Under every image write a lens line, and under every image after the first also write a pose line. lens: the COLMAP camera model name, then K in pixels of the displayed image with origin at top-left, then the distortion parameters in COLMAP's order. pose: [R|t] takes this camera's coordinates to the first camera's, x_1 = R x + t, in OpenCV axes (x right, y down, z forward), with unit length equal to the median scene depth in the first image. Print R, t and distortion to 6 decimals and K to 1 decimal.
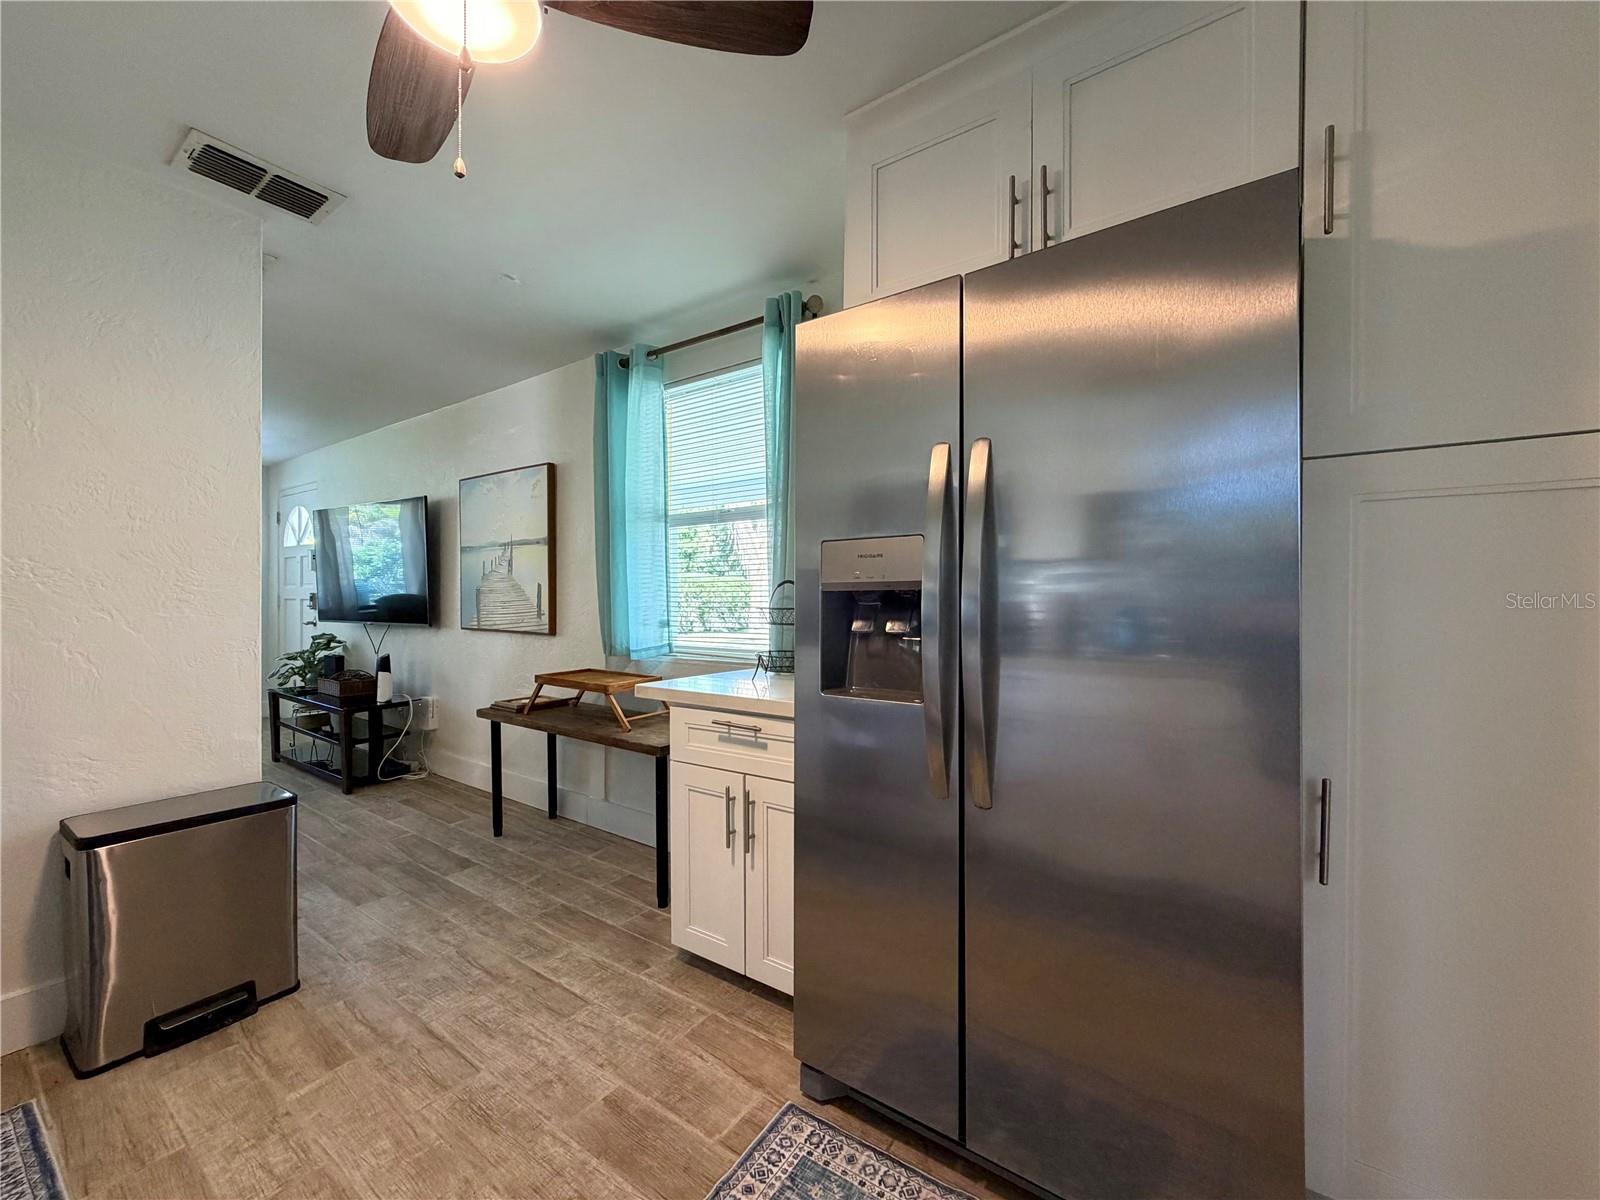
lens RADIAL K [[631.9, 0, 804.3], [0, 631.9, 599.8], [0, 0, 1]] dist [-0.001400, 0.000522]
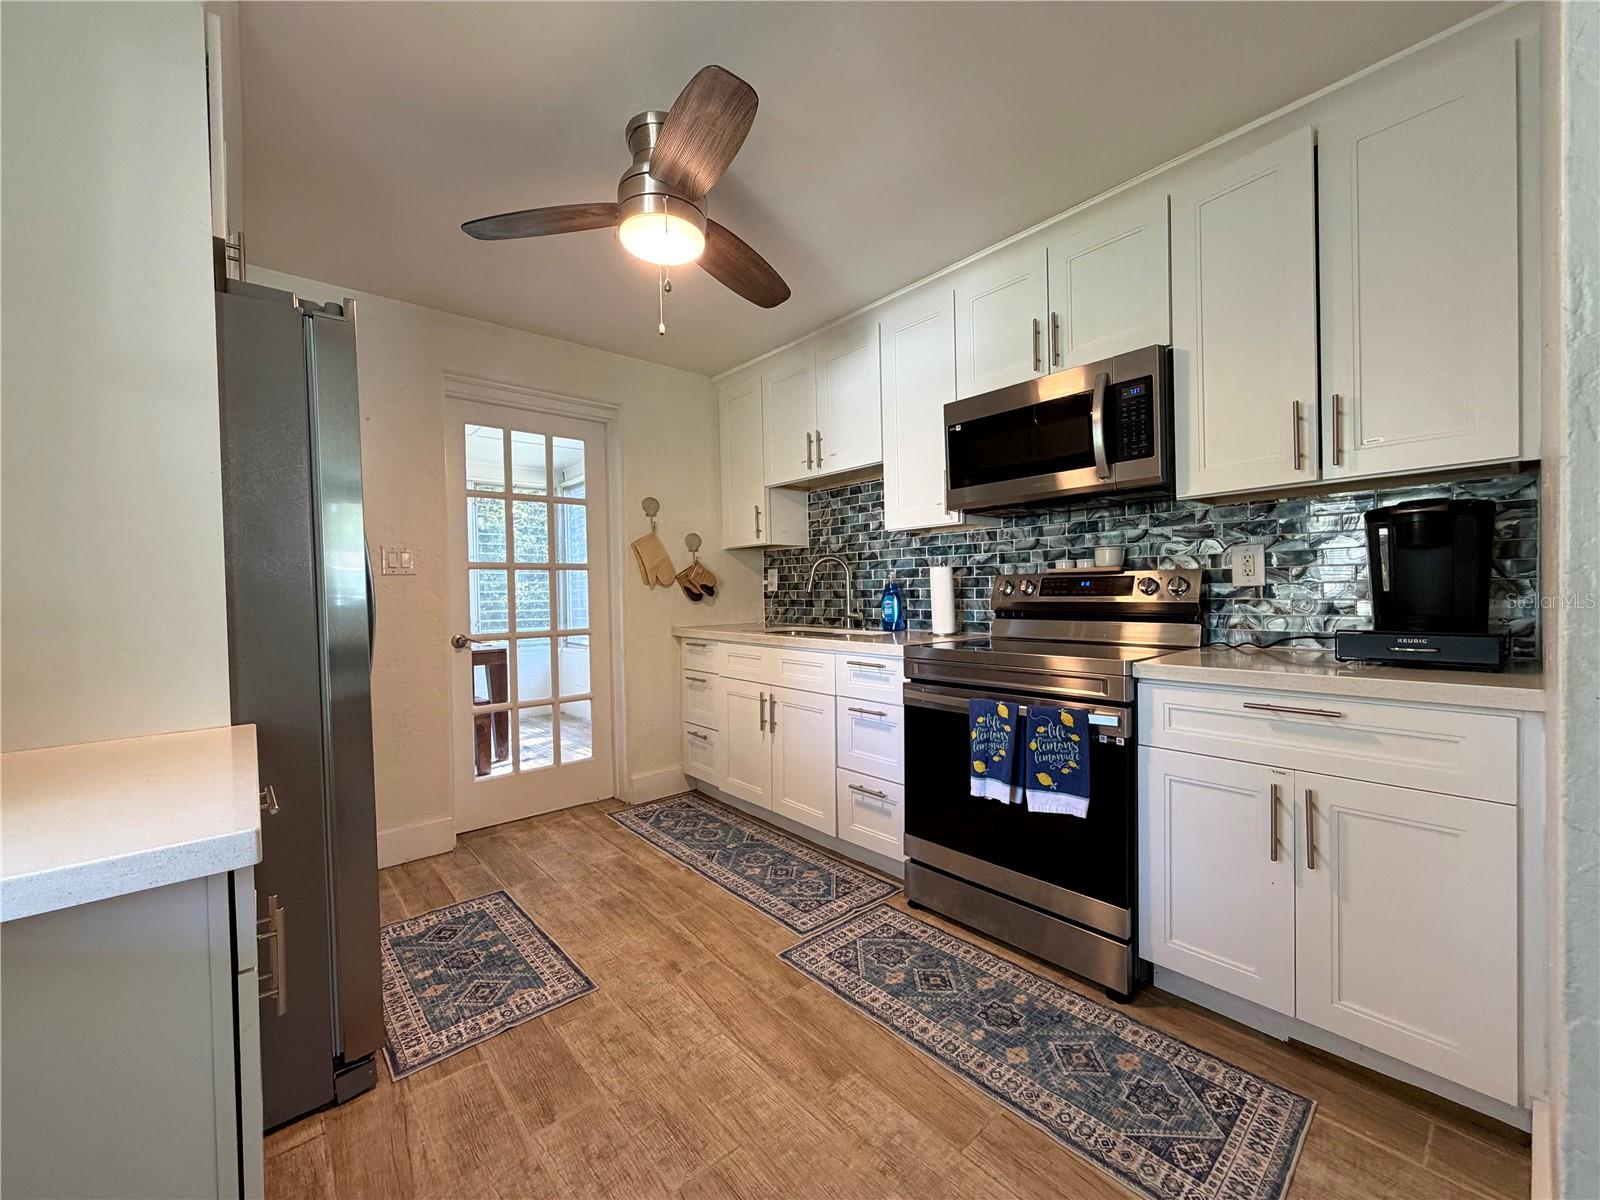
lens RADIAL K [[631.9, 0, 796.1], [0, 631.9, 599.8], [0, 0, 1]] dist [-0.001400, 0.000522]
pose [[-0.968853, 0.013475, 0.247271, -0.972361], [0.019221, 0.999598, 0.020838, 0.016548], [-0.246891, 0.024941, -0.968722, 1.932649]]
